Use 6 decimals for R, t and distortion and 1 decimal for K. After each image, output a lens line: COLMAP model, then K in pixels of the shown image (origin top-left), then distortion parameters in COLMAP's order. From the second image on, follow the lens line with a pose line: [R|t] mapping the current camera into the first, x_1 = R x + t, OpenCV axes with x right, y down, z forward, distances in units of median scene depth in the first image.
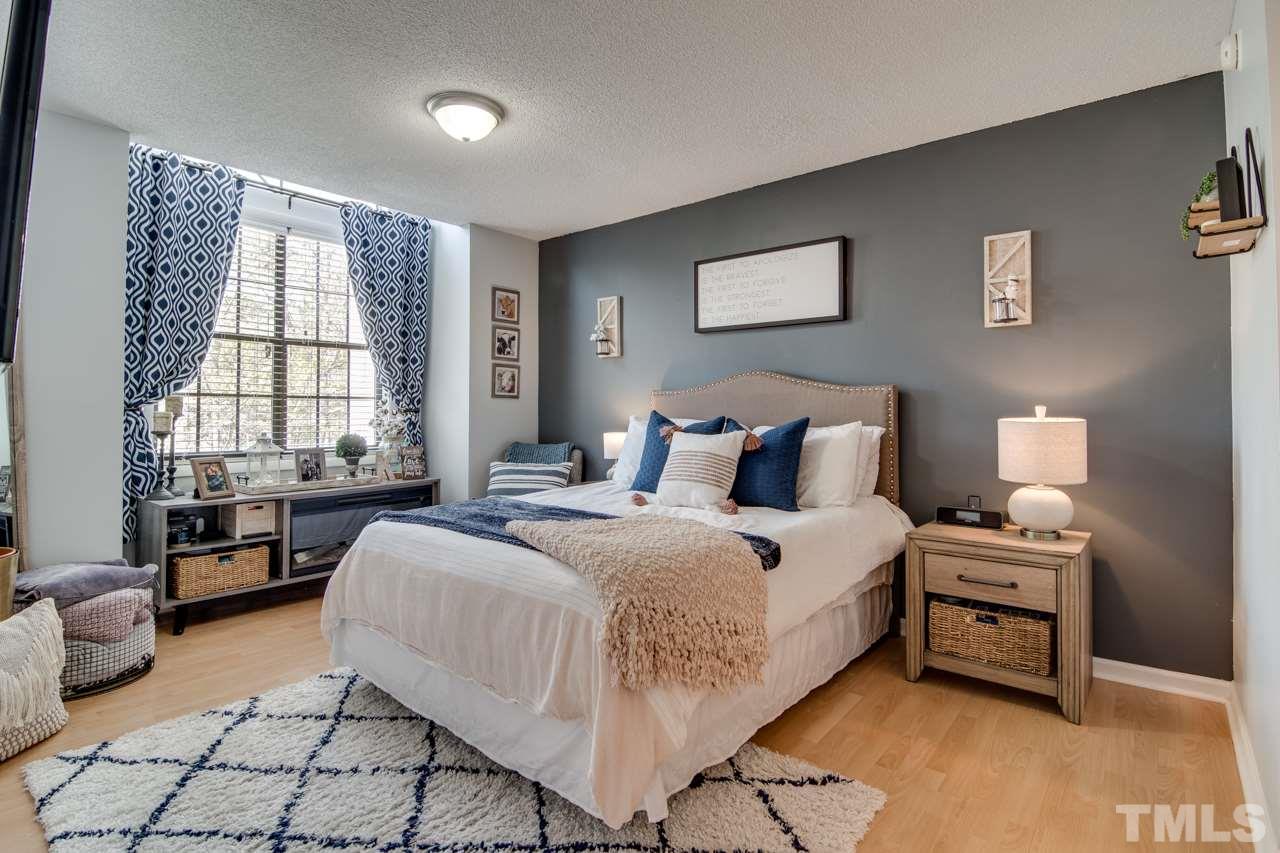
lens RADIAL K [[611.4, 0, 636.1], [0, 611.4, 401.6], [0, 0, 1]] dist [-0.005722, -0.012032]
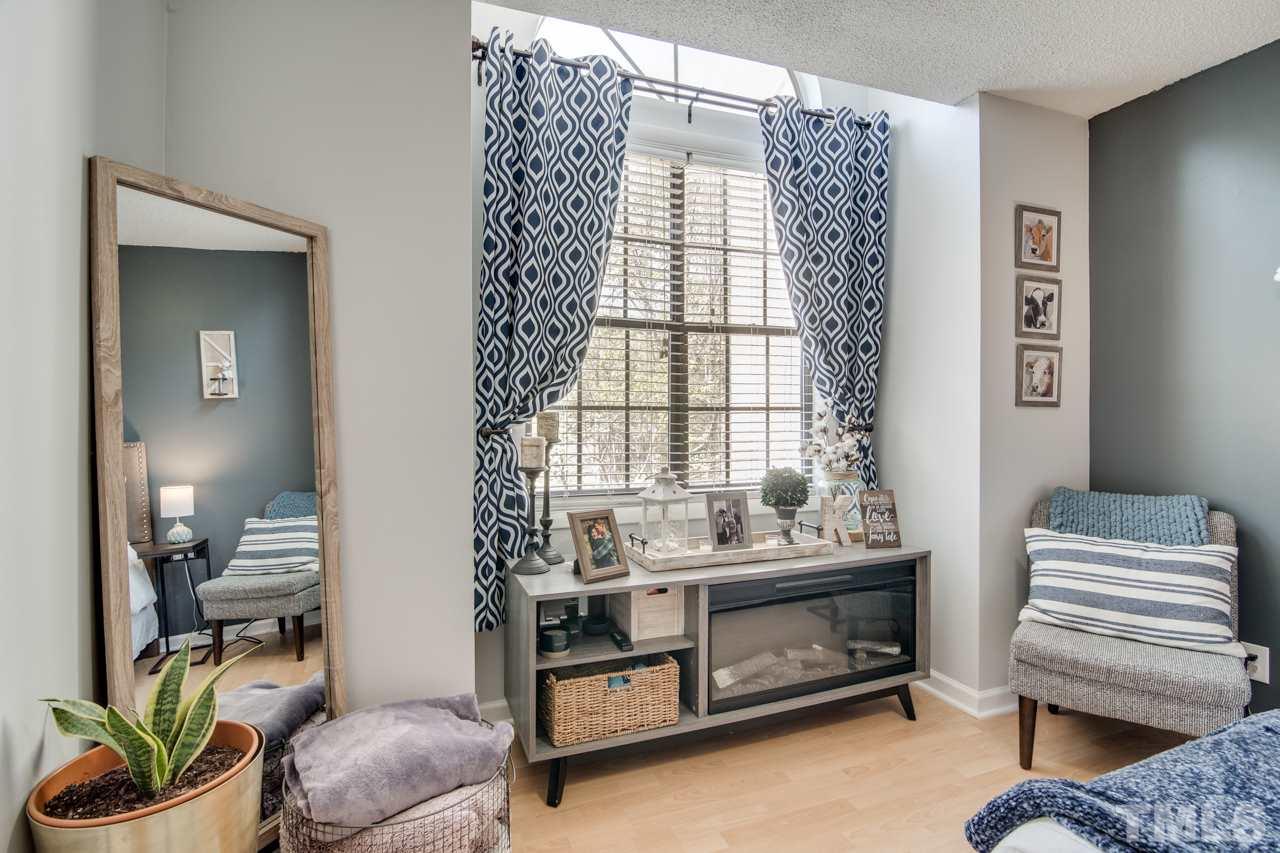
lens RADIAL K [[611.4, 0, 639.2], [0, 611.4, 419.8], [0, 0, 1]] dist [-0.005722, -0.012032]
pose [[0.864763, 0.002717, -0.502173, -0.294811], [0.010878, 0.999649, 0.024140, -0.013605], [0.502062, -0.026338, 0.864430, 0.409989]]
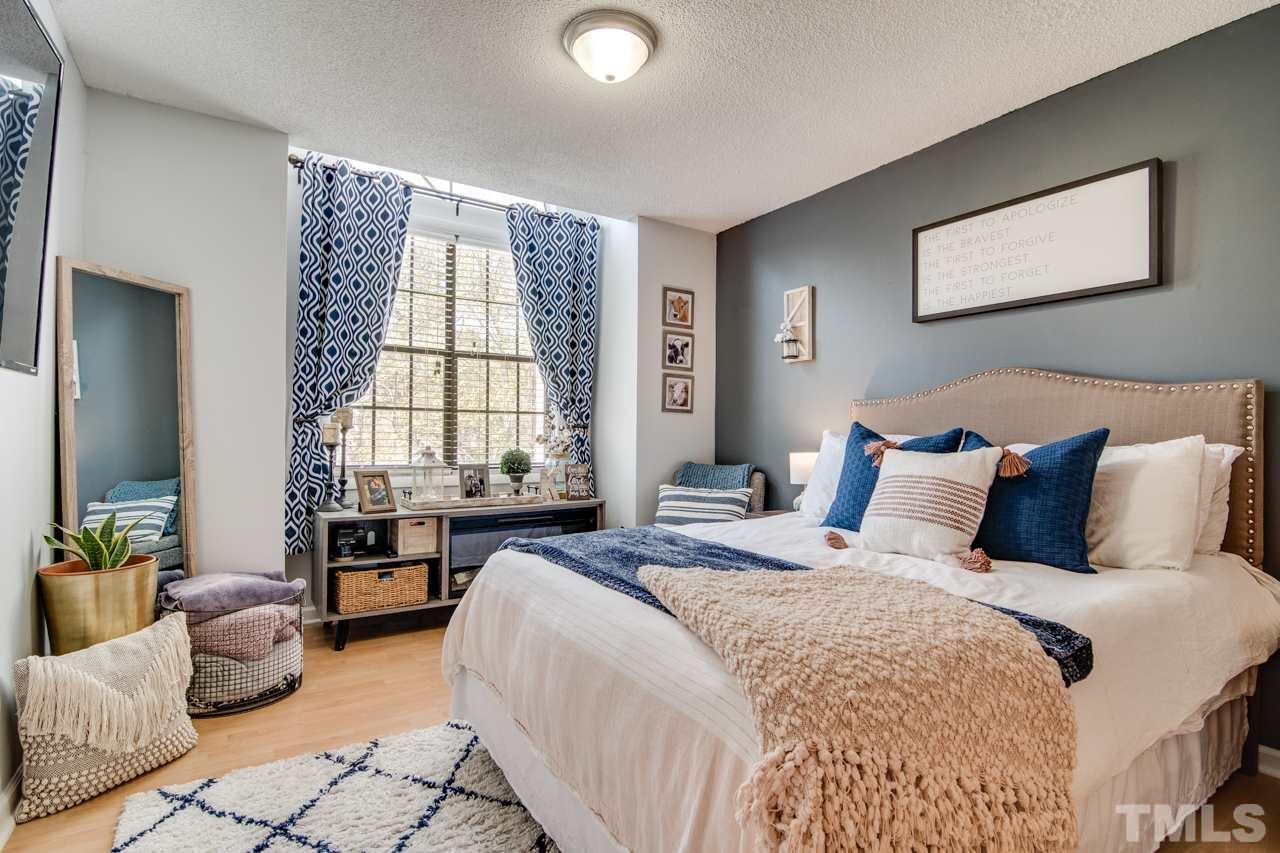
lens RADIAL K [[611.4, 0, 644.0], [0, 611.4, 436.4], [0, 0, 1]] dist [-0.005722, -0.012032]
pose [[0.955629, 0.007512, -0.294478, 0.000802], [-0.002961, 0.999869, 0.015900, 0.017539], [0.294559, -0.014322, 0.955526, 0.164004]]
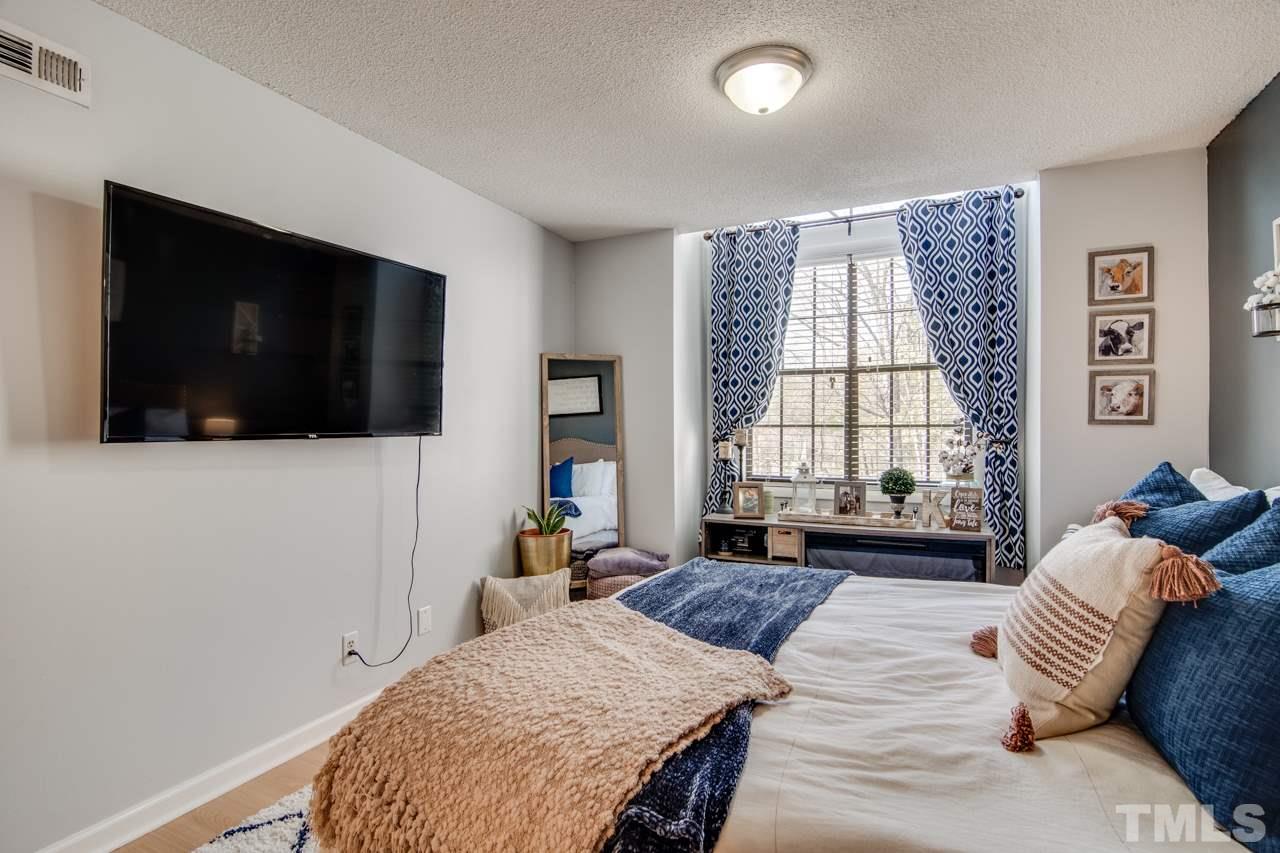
lens RADIAL K [[611.4, 0, 644.6], [0, 611.4, 431.3], [0, 0, 1]] dist [-0.005722, -0.012032]
pose [[0.246922, 0.004831, -0.969023, 0.314263], [0.019585, 0.999758, 0.009974, -0.017379], [0.968837, -0.021442, 0.246768, 0.445878]]
